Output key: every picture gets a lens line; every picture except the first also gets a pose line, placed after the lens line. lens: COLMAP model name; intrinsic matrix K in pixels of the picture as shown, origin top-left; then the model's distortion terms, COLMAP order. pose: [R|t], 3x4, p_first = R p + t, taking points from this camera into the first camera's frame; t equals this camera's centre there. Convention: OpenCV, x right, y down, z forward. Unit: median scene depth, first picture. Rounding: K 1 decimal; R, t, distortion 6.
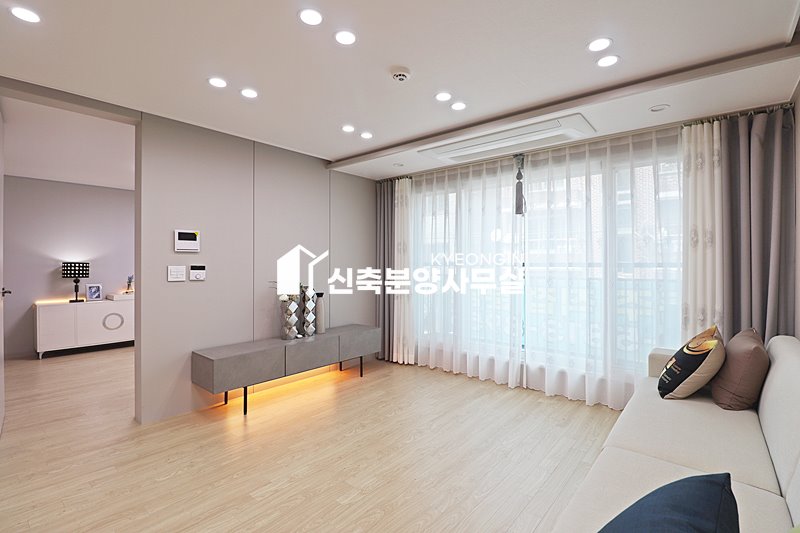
lens RADIAL K [[372.0, 0, 402.8], [0, 372.0, 261.9], [0, 0, 1]] dist [0.000092, -0.013584]
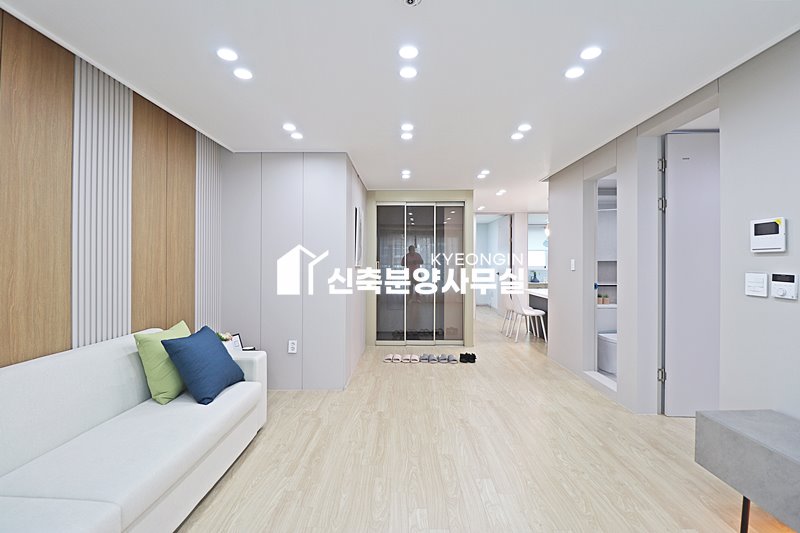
lens RADIAL K [[369.4, 0, 401.0], [0, 369.4, 262.4], [0, 0, 1]] dist [-0.000254, -0.013768]
pose [[-0.773400, -0.000768, -0.633918, 0.310254], [-0.003306, 0.999991, 0.002823, -0.009678], [0.633910, 0.004279, -0.773395, 1.078464]]
